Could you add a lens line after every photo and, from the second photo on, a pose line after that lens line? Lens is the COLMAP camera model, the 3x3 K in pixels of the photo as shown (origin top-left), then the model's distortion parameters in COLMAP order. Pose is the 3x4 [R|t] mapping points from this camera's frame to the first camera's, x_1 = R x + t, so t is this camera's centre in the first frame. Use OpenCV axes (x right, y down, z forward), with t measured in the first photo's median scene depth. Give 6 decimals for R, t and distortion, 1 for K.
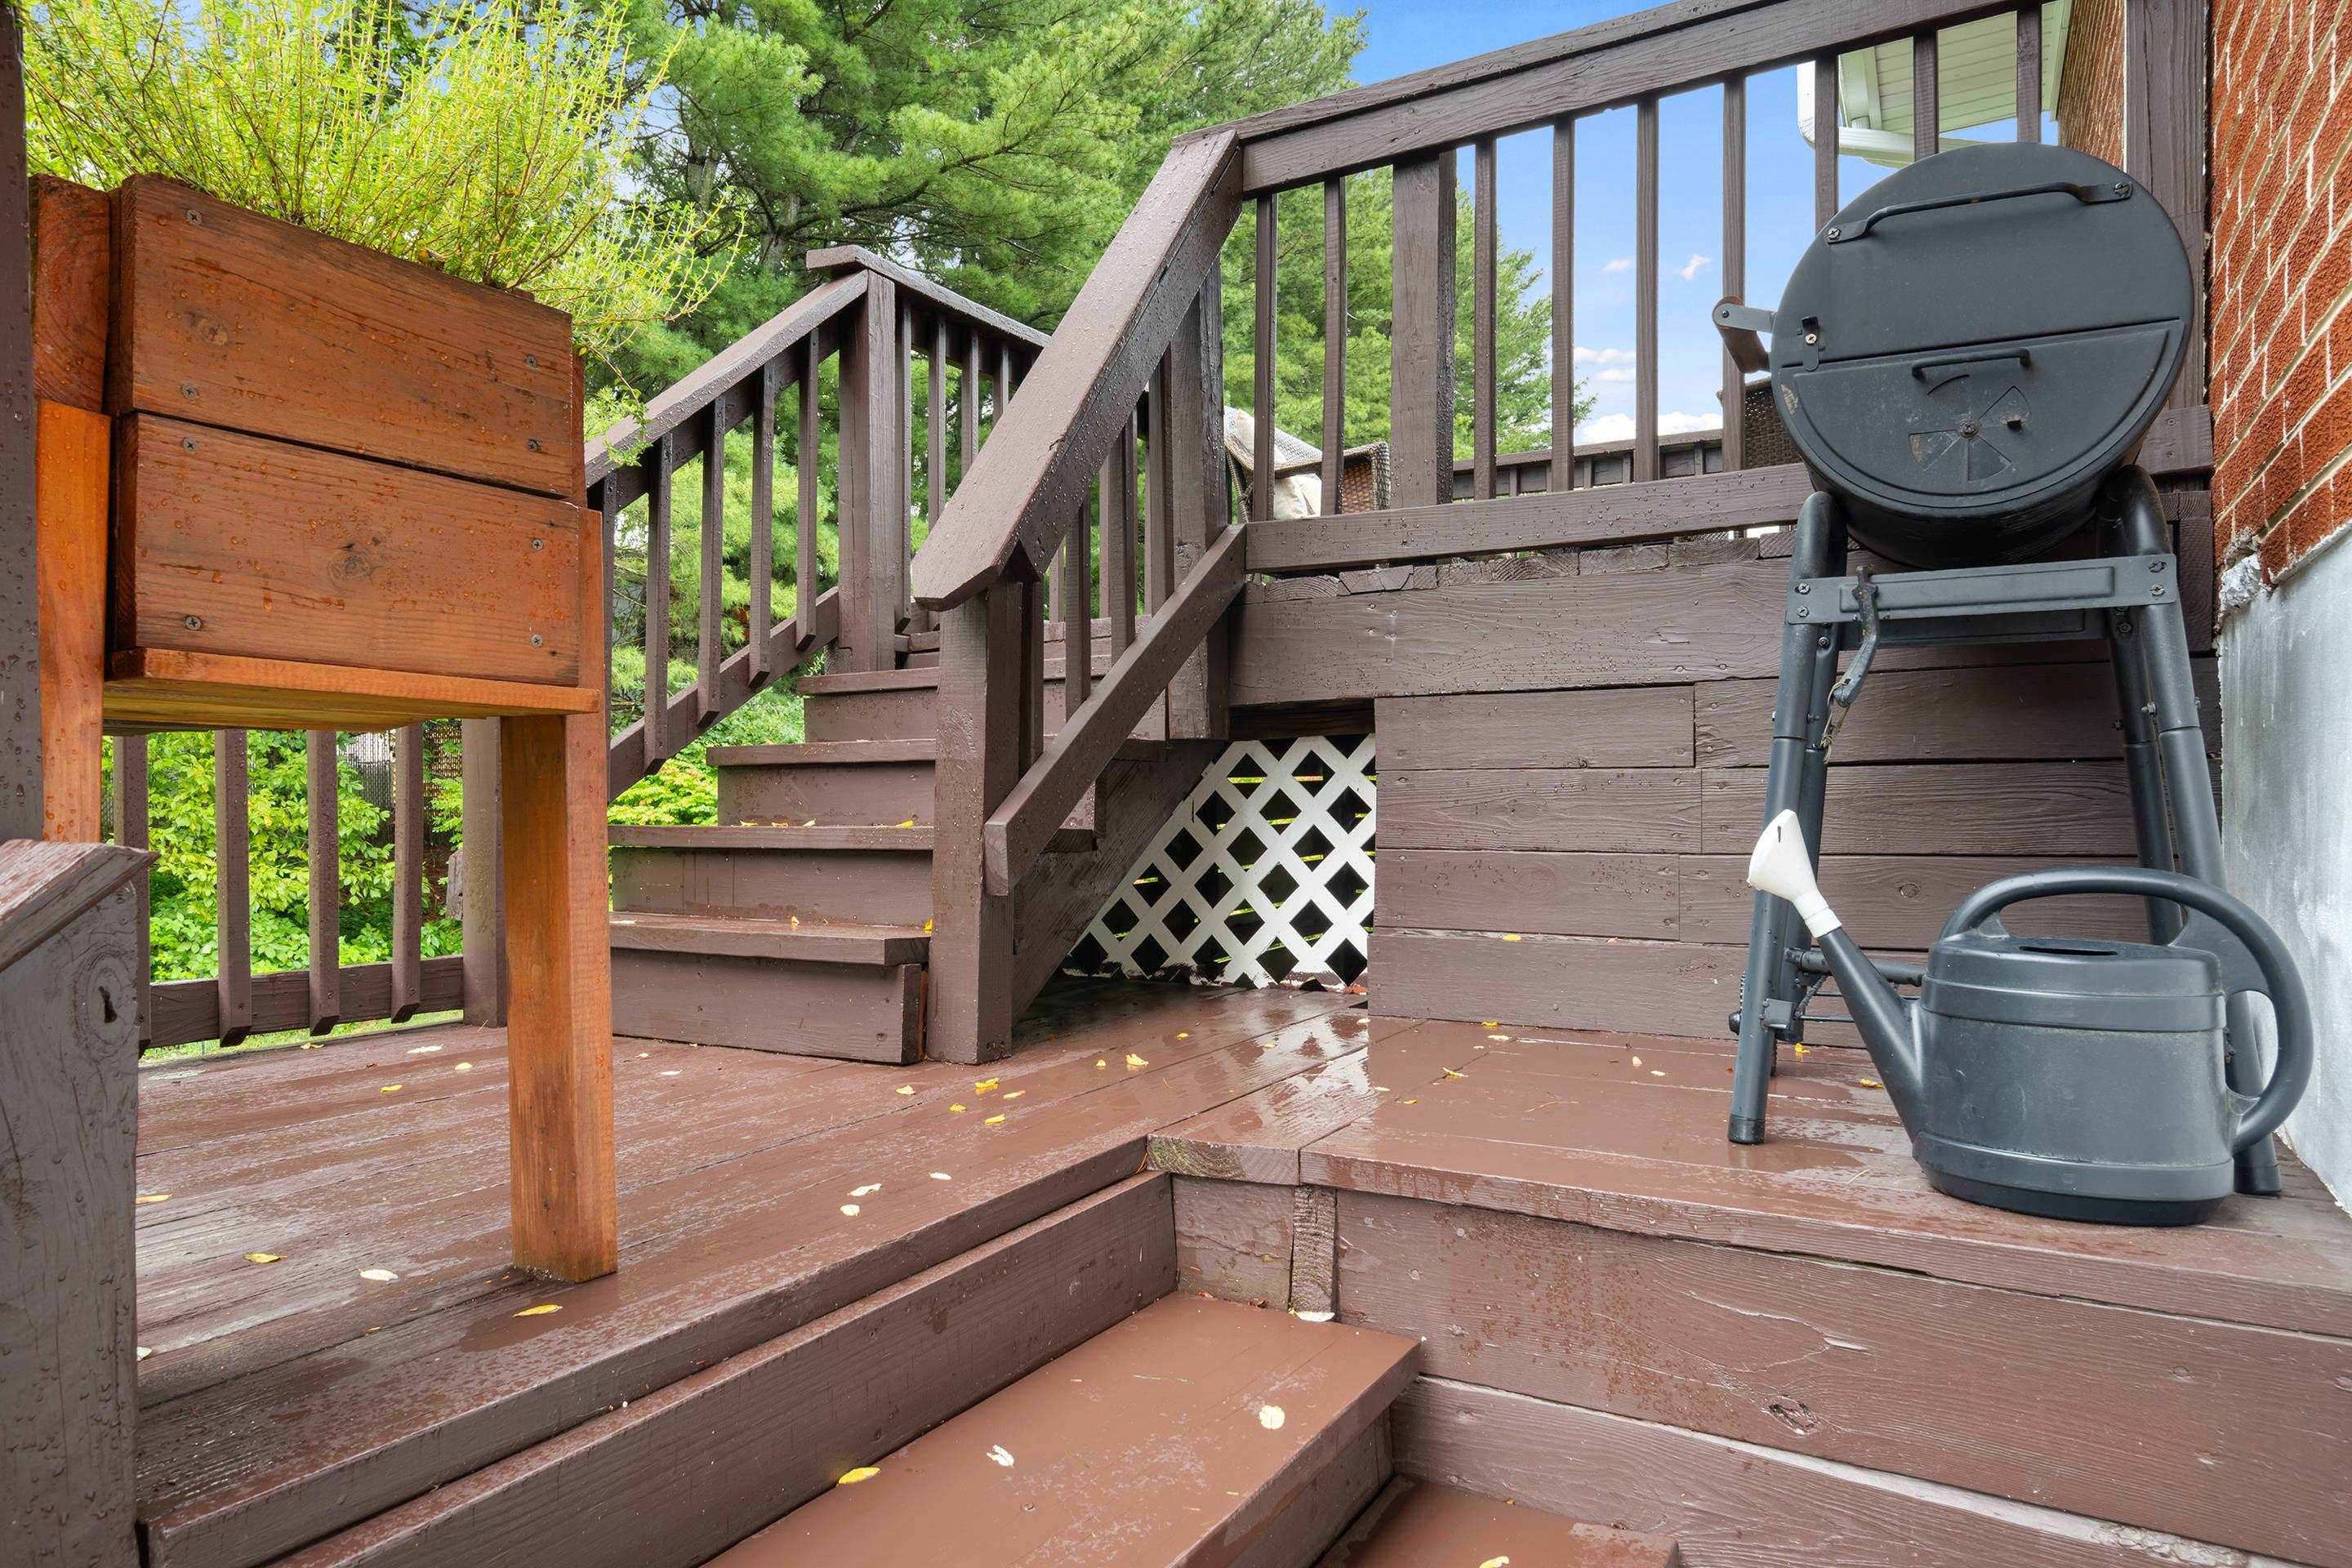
lens RADIAL K [[1490.6, 0, 1151.8], [0, 1490.6, 808.8], [0, 0, 1]] dist [0.002252, -0.001223]
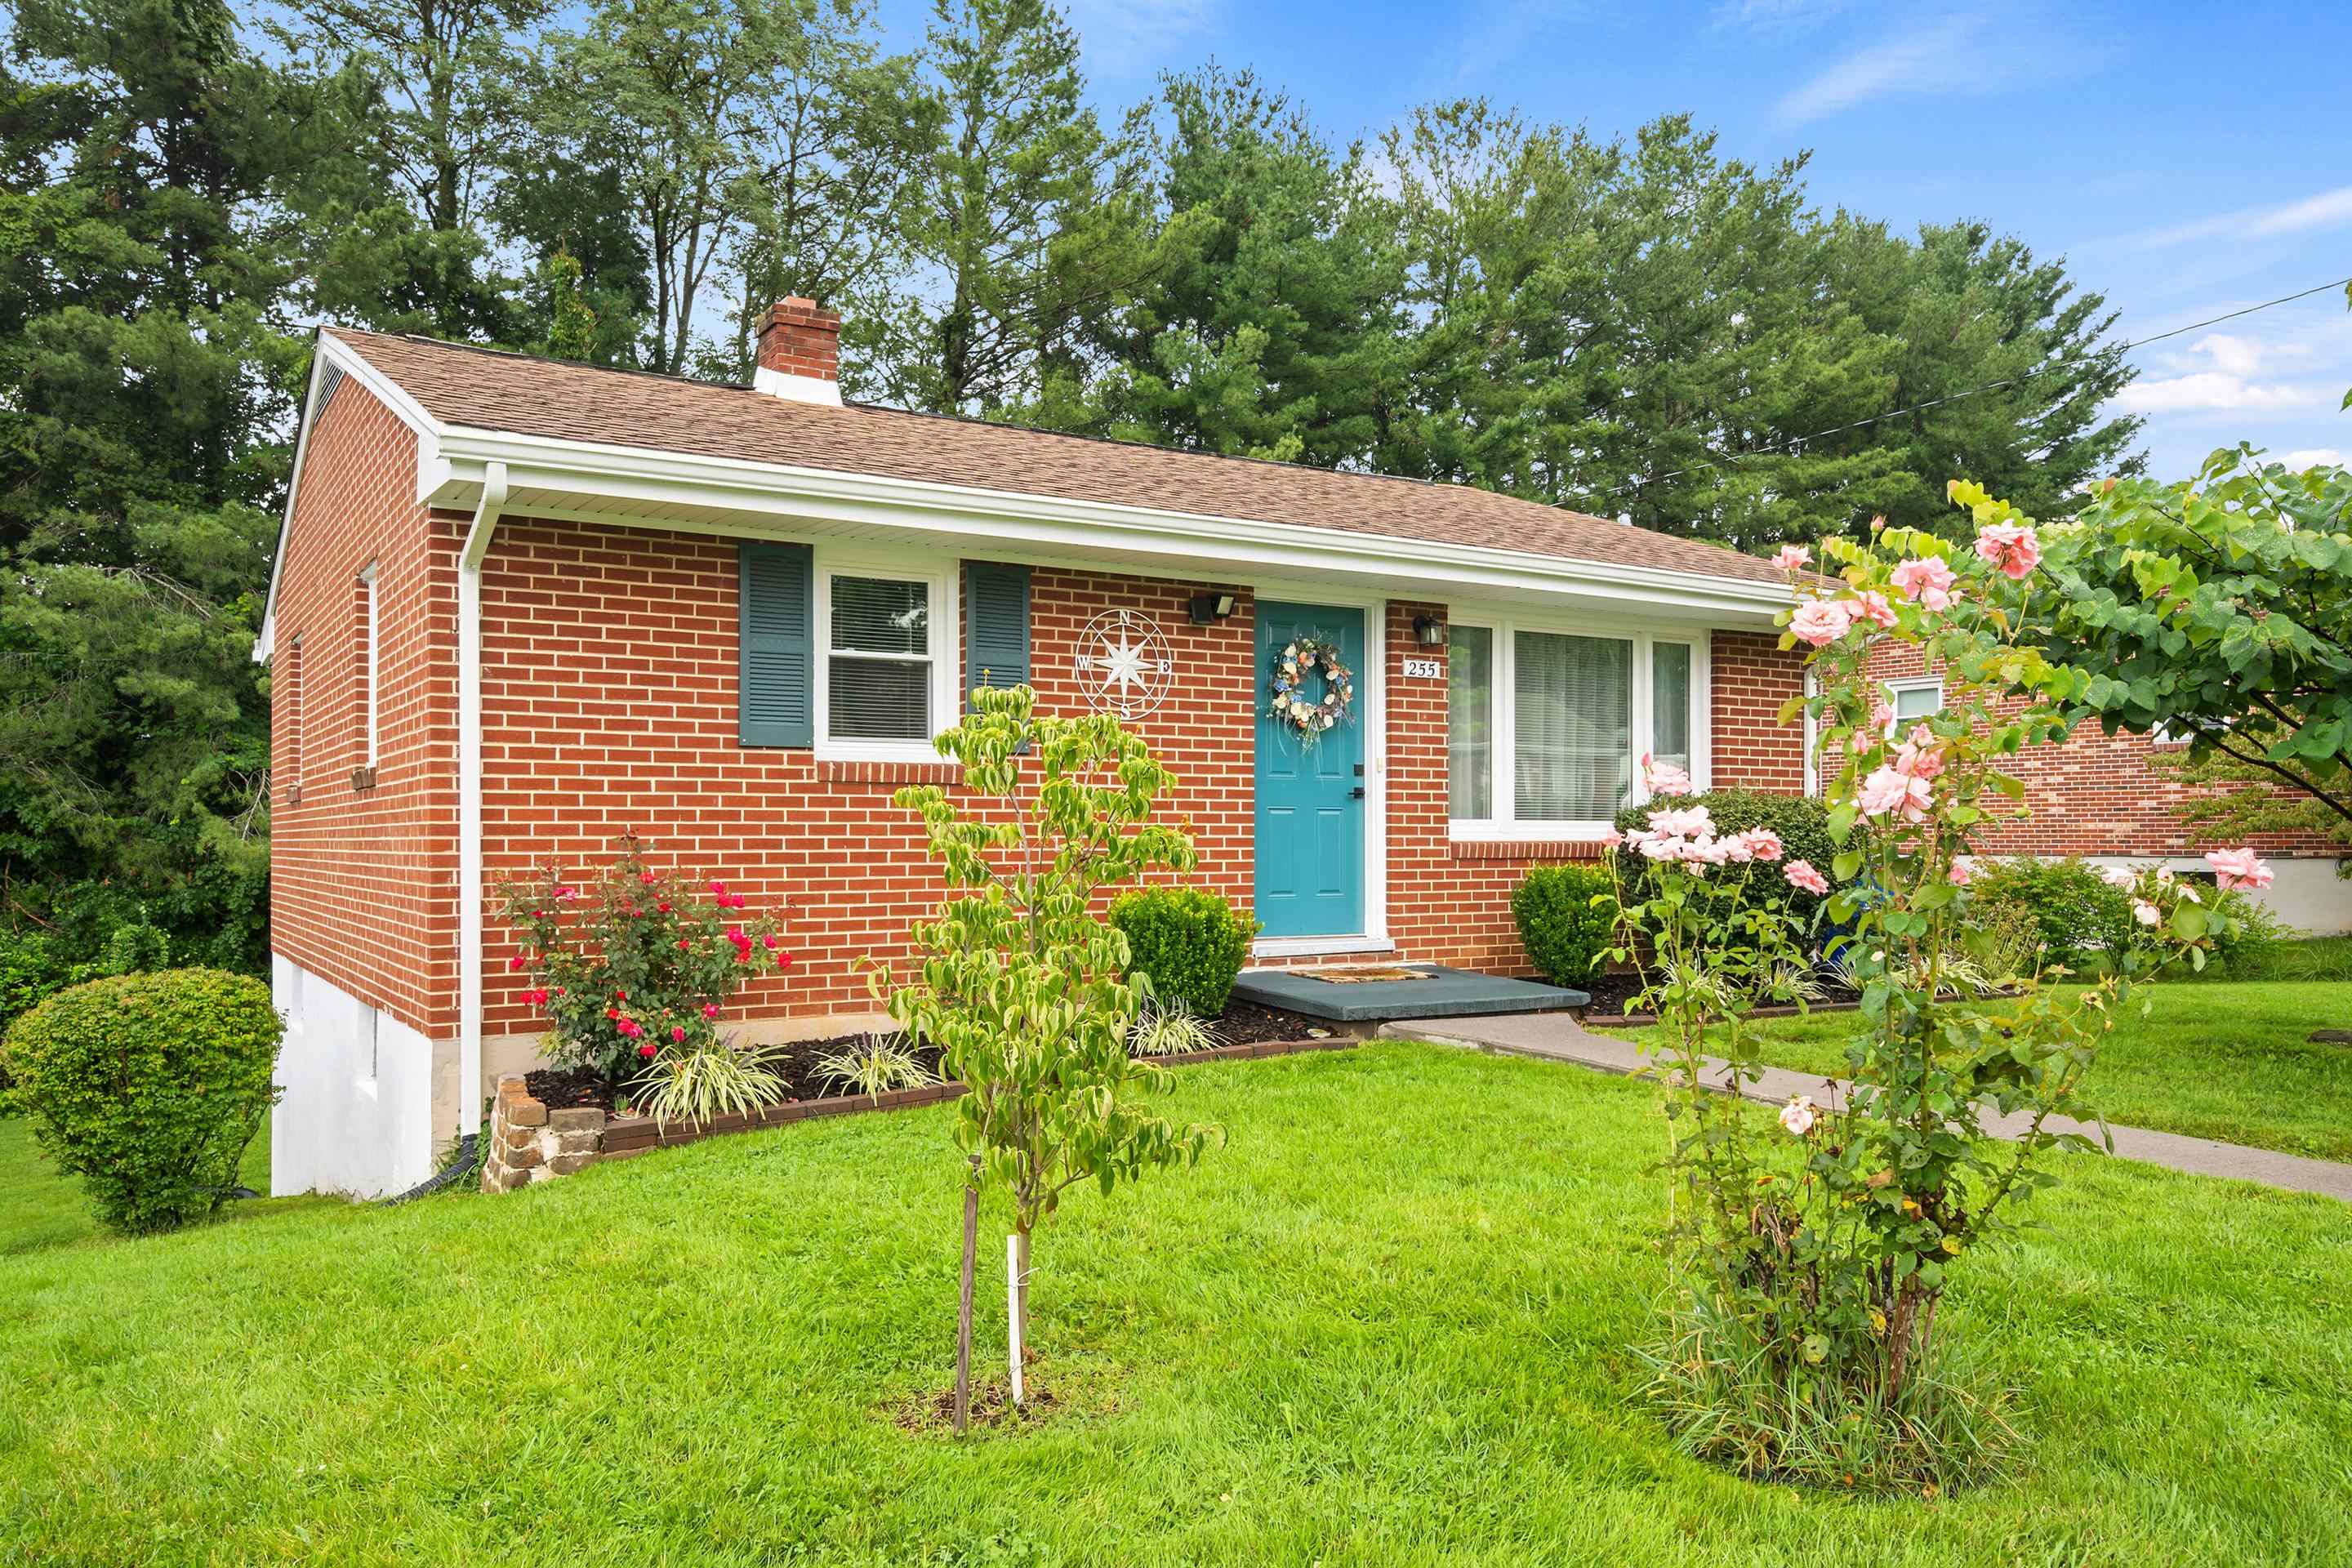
lens RADIAL K [[1746.9, 0, 1176.3], [0, 1746.9, 794.0], [0, 0, 1]] dist [0.016114, 0.003670]
pose [[0.873285, -0.021375, -0.486741, 0.770945], [0.007086, 0.999489, -0.031179, -0.064725], [0.487158, 0.023779, 0.872990, -0.726949]]
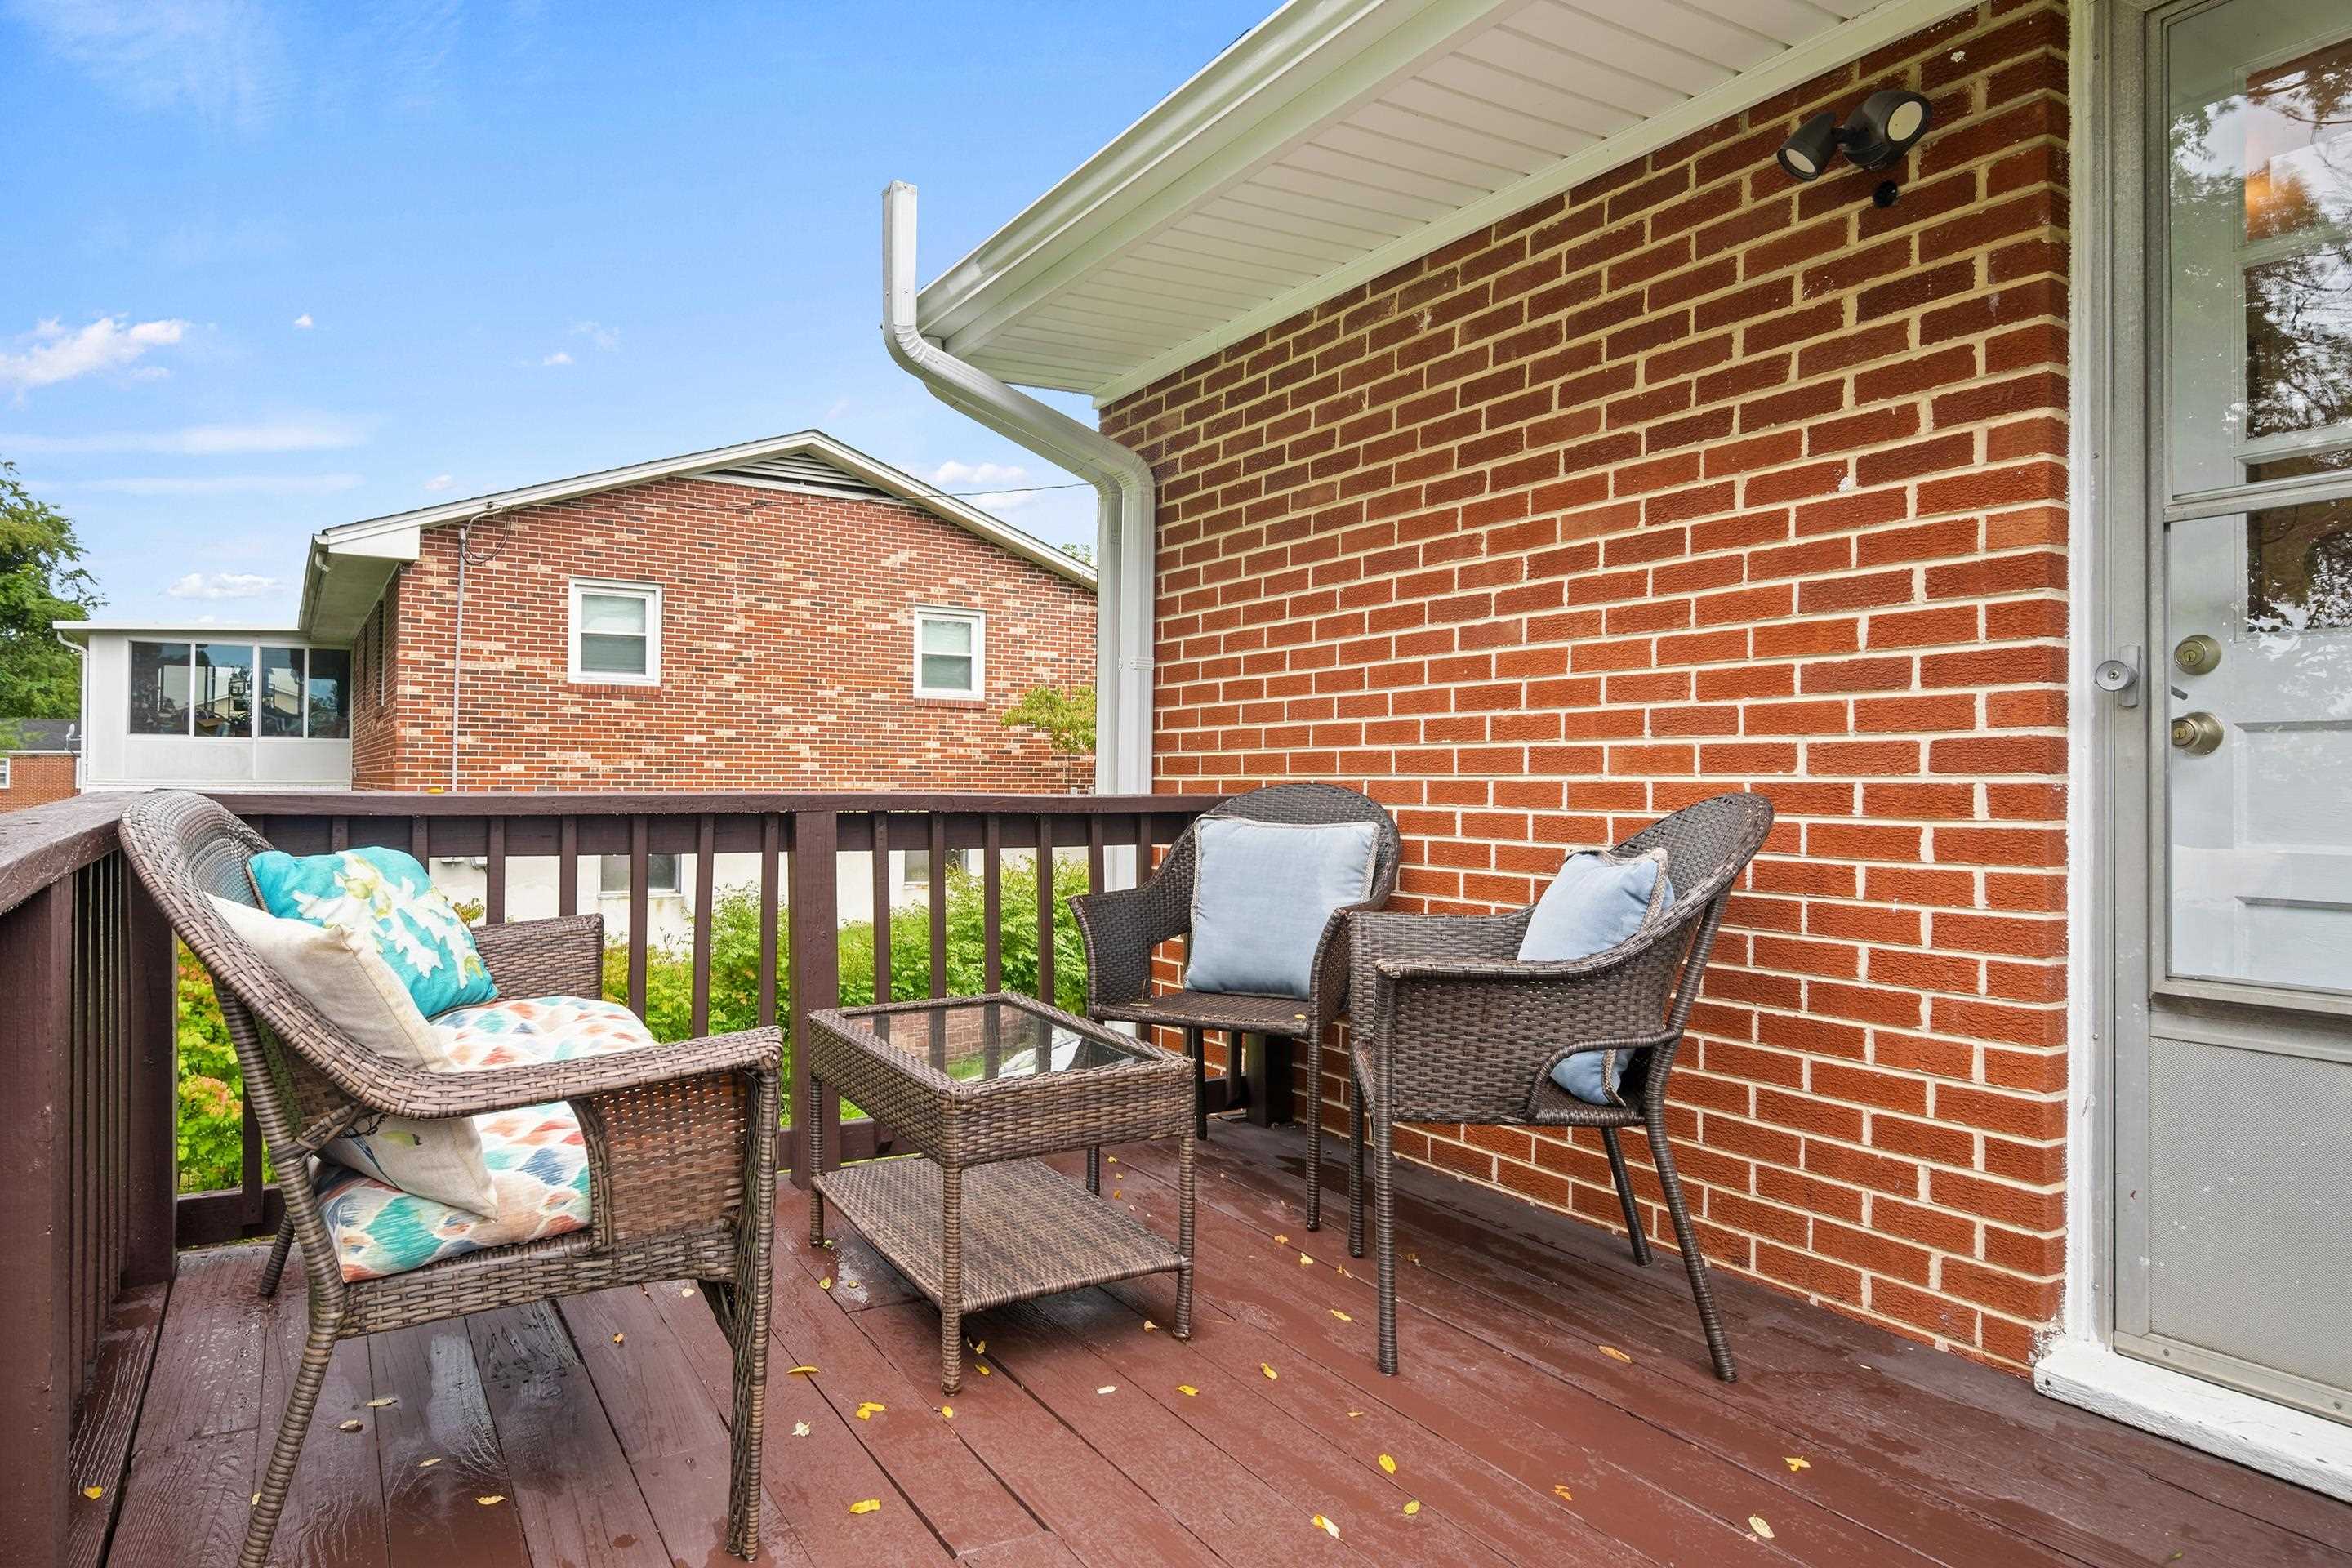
lens RADIAL K [[1399.5, 0, 1171.0], [0, 1399.5, 759.2], [0, 0, 1]] dist [0.003425, -0.015251]
pose [[0.496168, 0.011781, 0.868147, -0.033031], [-0.002600, 0.999924, -0.012083, -0.085059], [-0.868223, 0.003738, 0.496161, 0.192568]]
